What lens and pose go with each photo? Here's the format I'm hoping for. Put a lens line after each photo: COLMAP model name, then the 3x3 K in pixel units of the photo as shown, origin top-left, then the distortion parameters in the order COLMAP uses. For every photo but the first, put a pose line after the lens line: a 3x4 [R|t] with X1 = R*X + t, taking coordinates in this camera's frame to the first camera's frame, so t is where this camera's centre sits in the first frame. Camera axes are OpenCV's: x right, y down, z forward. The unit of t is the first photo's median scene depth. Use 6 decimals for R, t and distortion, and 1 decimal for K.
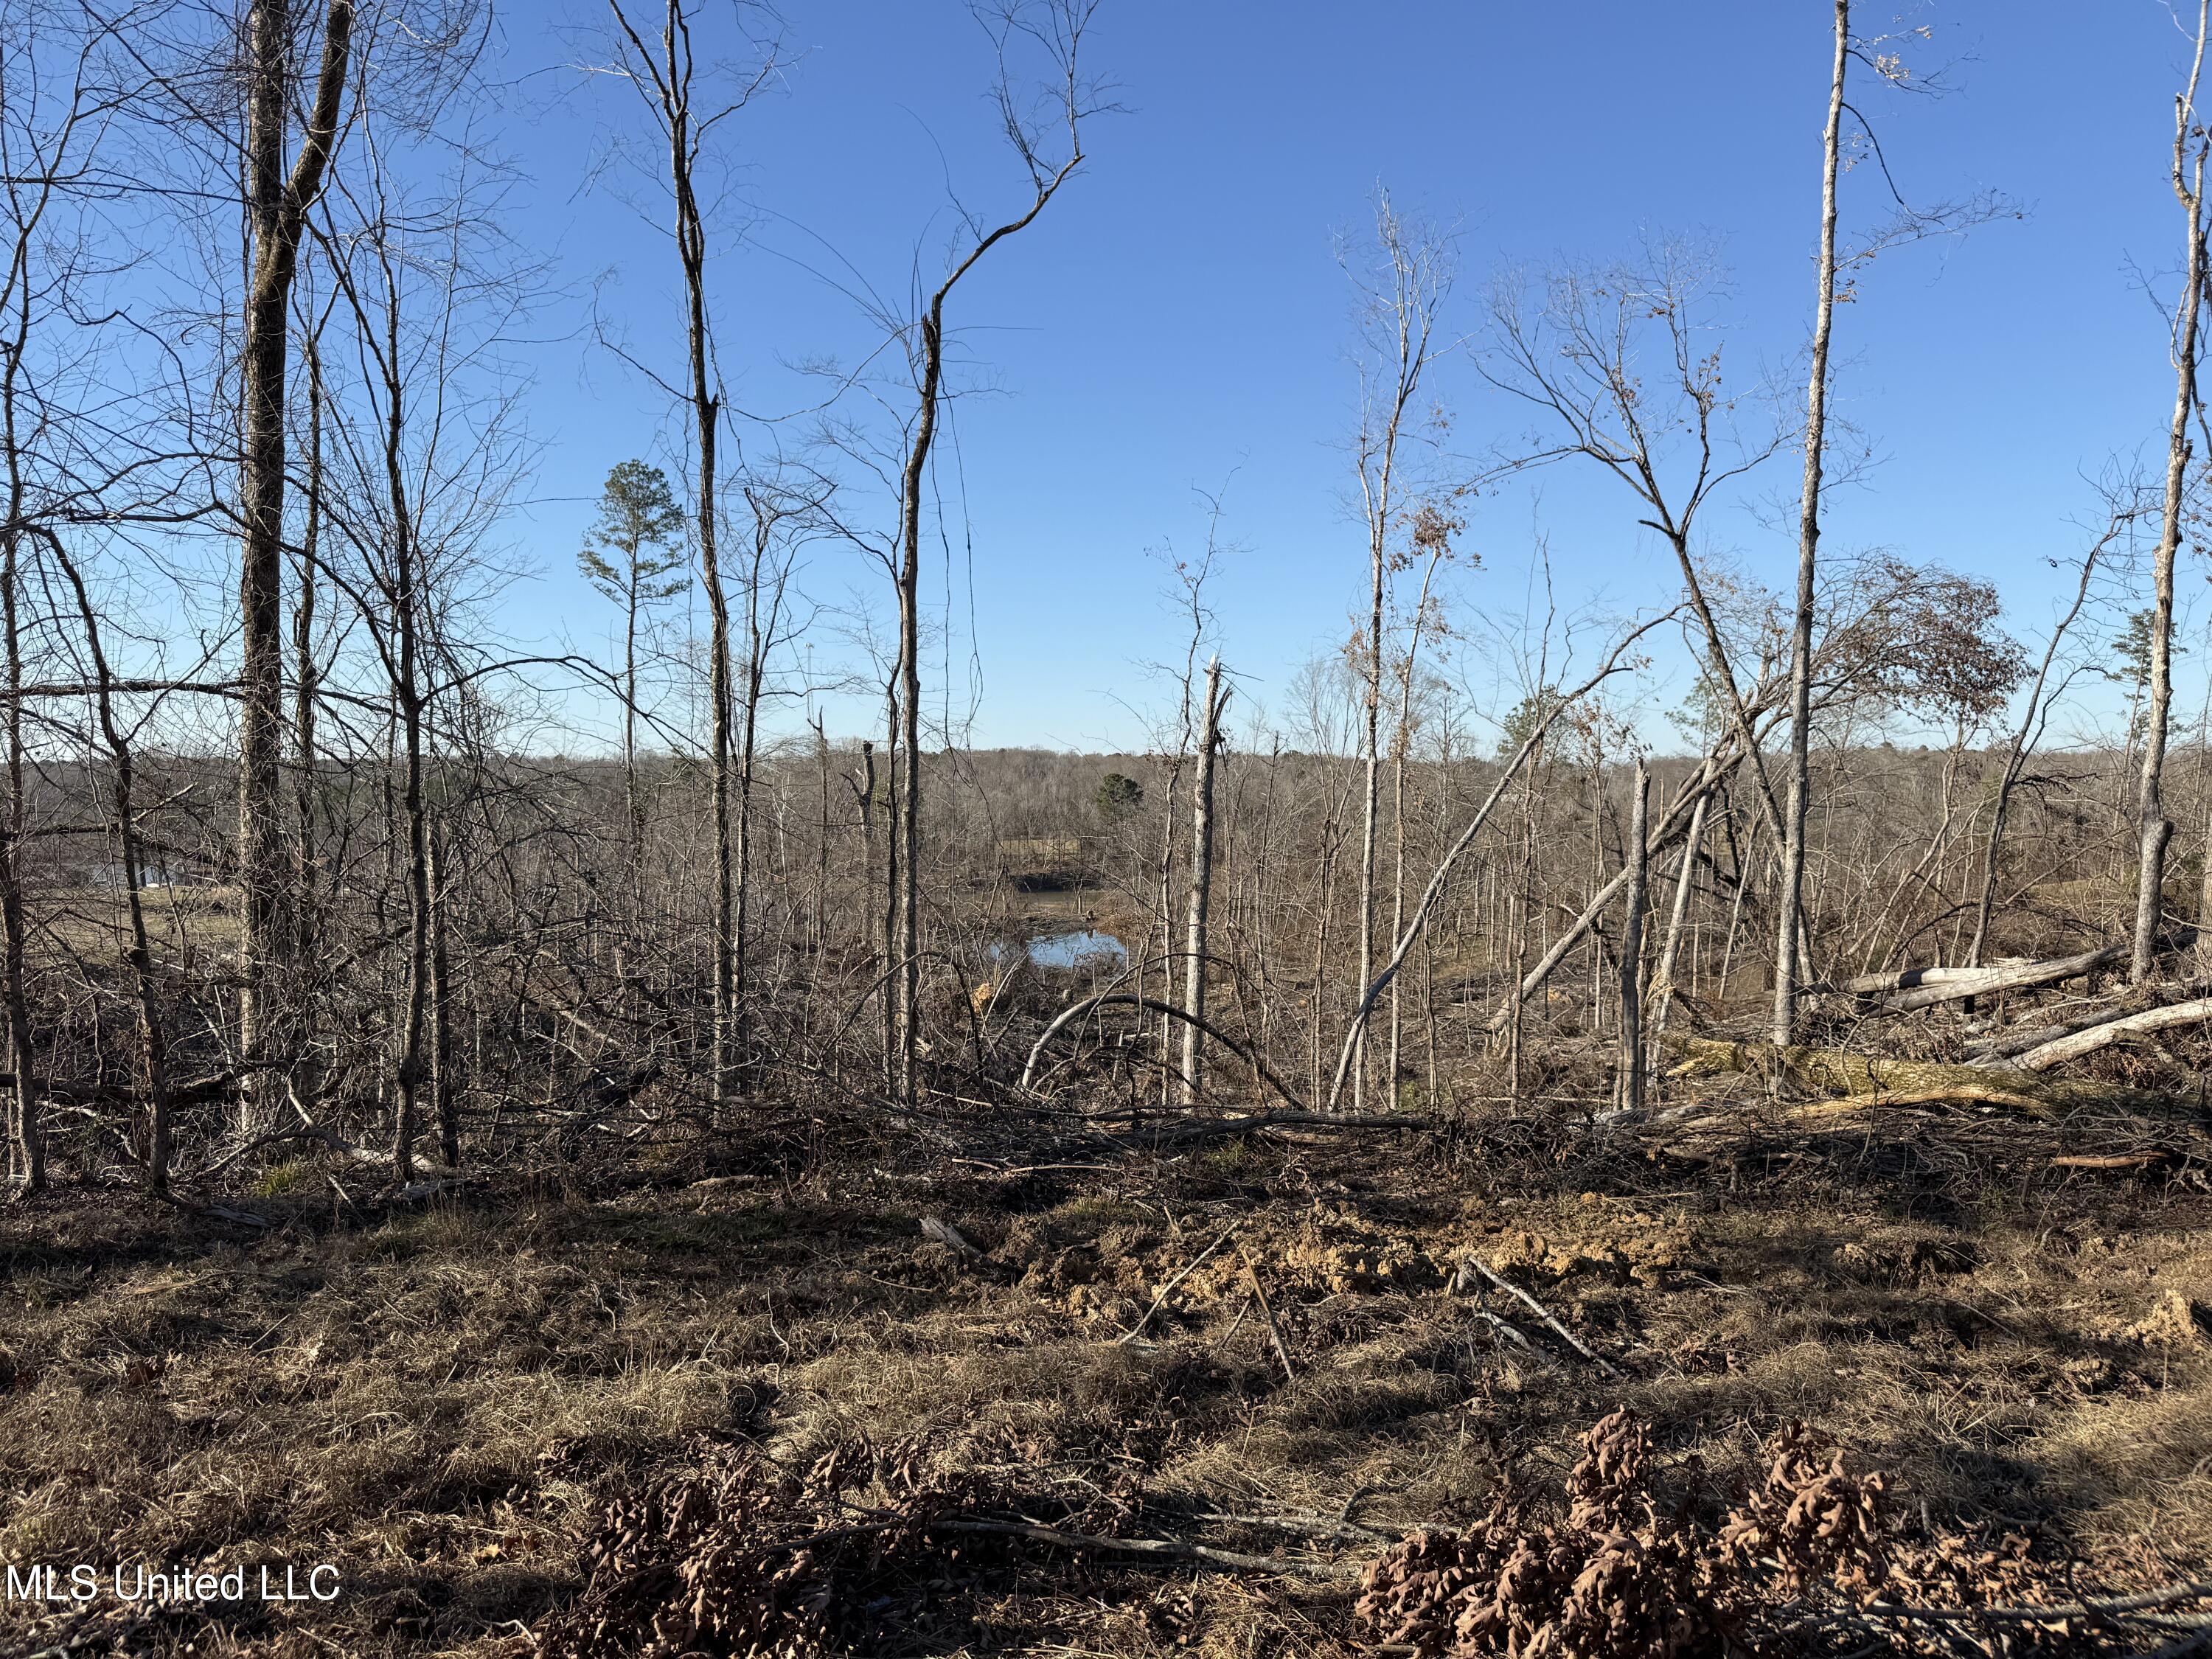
lens RADIAL K [[1497.2, 0, 1106.0], [0, 1497.2, 829.5], [0, 0, 1]] dist [0.107053, -0.154218]
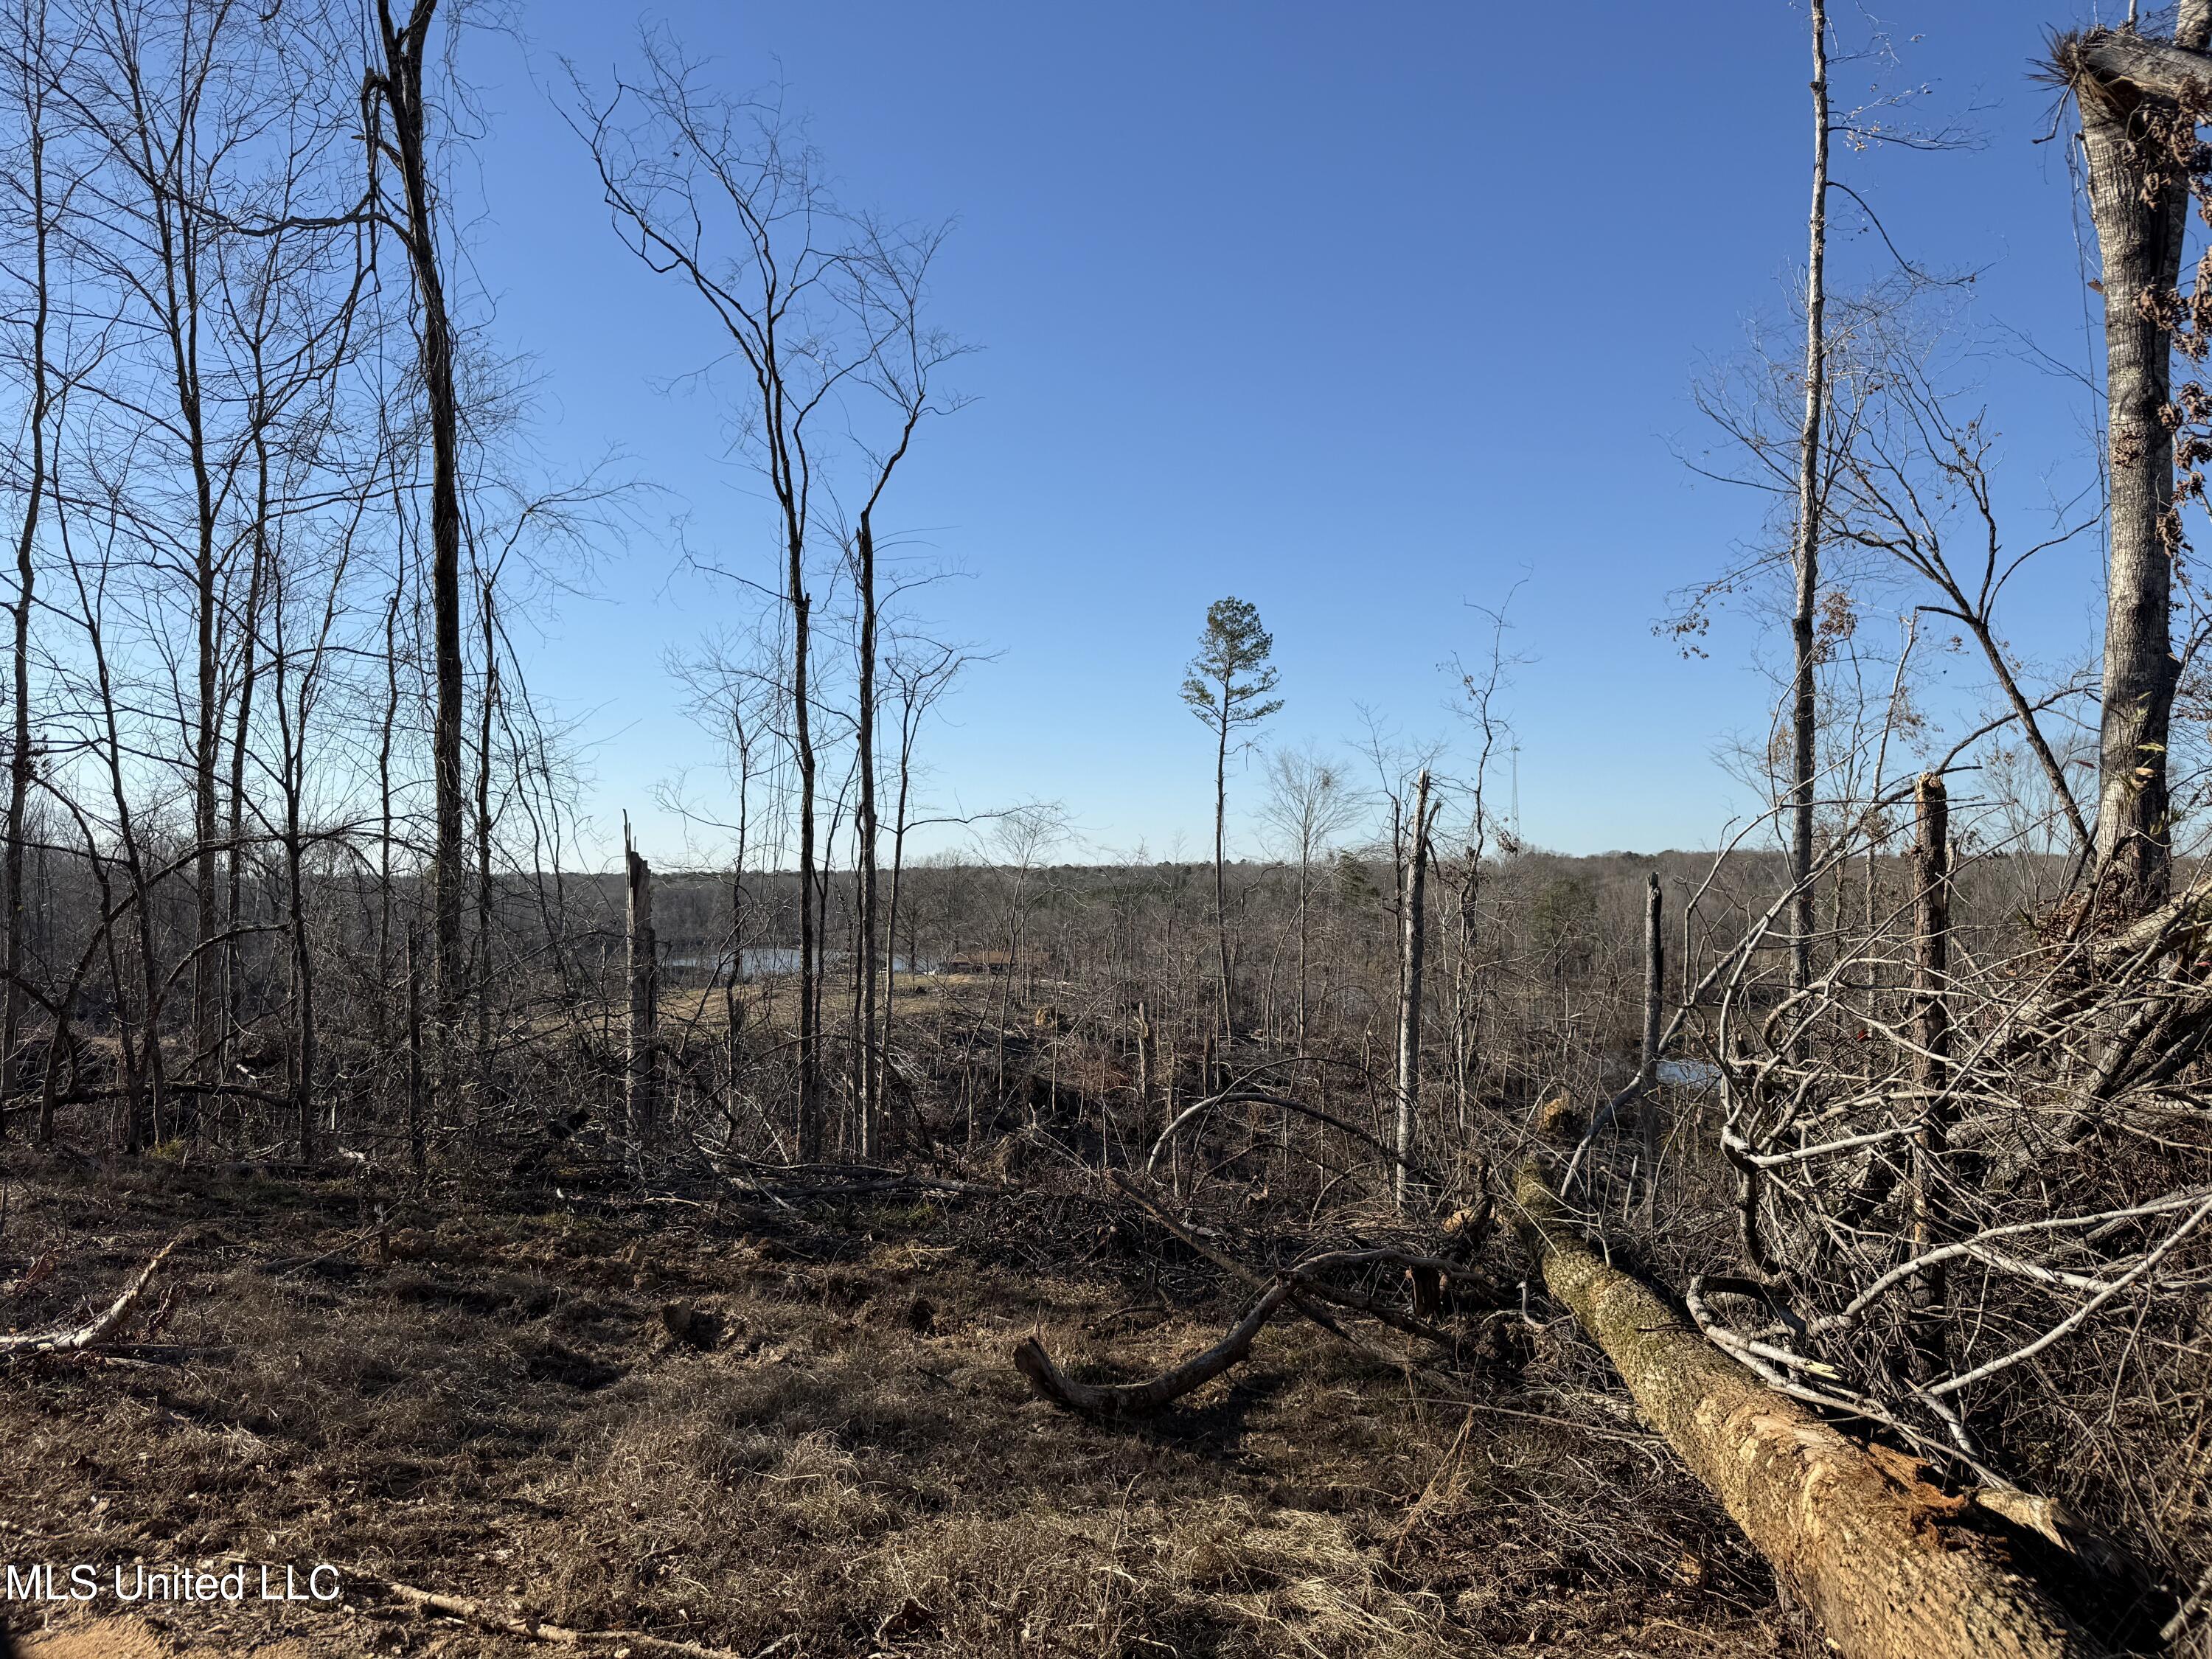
lens RADIAL K [[1497.2, 0, 1106.0], [0, 1497.2, 829.5], [0, 0, 1]] dist [0.107053, -0.154218]
pose [[0.896369, -0.013866, -0.443091, 0.321732], [-0.017600, 0.997609, -0.066825, -0.002324], [0.442959, 0.067698, 0.893982, -0.014286]]
